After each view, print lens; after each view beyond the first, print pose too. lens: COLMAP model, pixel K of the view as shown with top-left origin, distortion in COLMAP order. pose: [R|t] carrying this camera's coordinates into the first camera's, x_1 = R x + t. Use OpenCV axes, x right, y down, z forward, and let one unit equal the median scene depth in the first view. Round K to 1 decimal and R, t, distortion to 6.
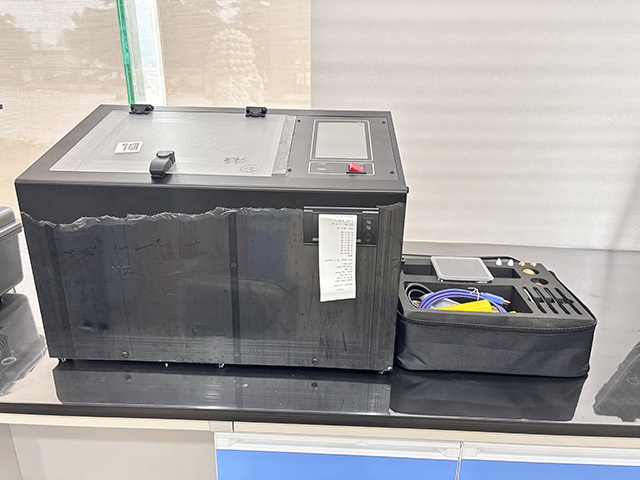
lens RADIAL K [[484.0, 0, 320.0], [0, 484.0, 240.0], [0, 0, 1]] dist [0.034518, -0.003024]
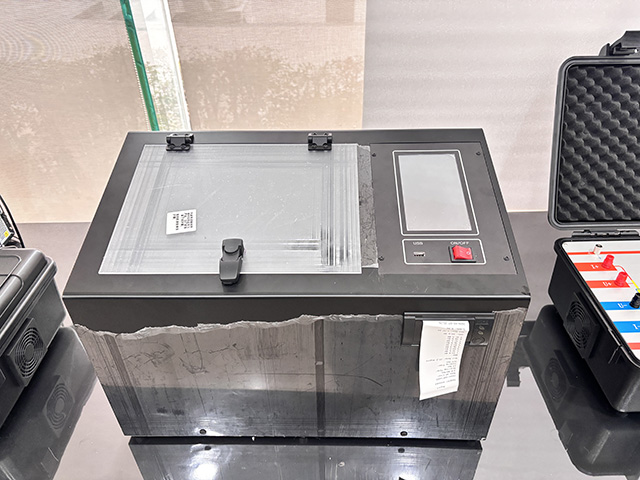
lens RADIAL K [[486.4, 0, 320.0], [0, 486.4, 240.0], [0, 0, 1]] dist [0.041064, -0.001921]
pose [[0.998874, -0.042672, -0.020743, -0.151708], [0.046675, 0.962250, 0.268134, -0.409494], [0.008518, -0.268800, 0.963158, 0.203034]]
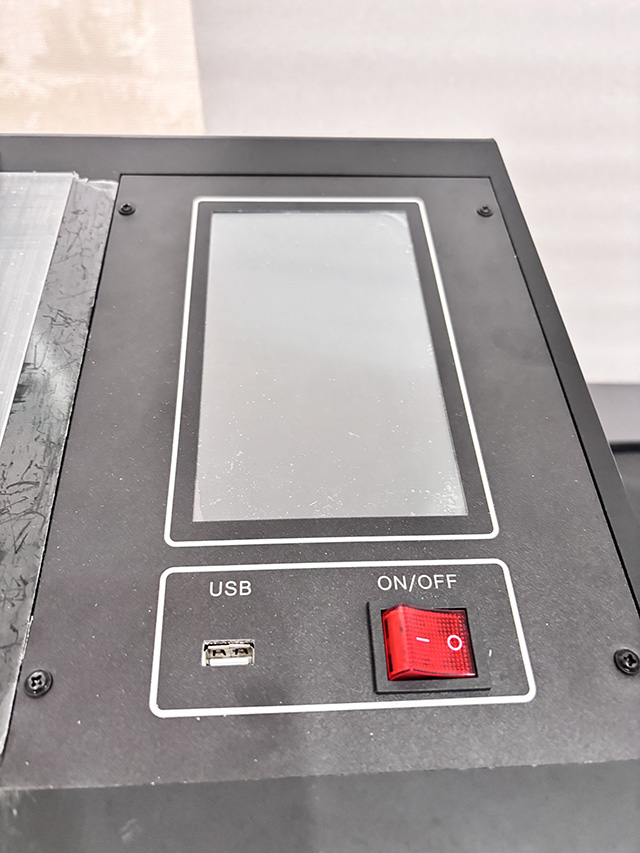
lens RADIAL K [[648.2, 0, 320.0], [0, 648.2, 426.5], [0, 0, 1]] dist [0.041064, -0.001921]
pose [[0.995352, -0.056125, 0.078255, 0.022549], [0.028175, 0.946773, 0.320667, -0.302781], [-0.092087, -0.316972, 0.943954, 0.816027]]
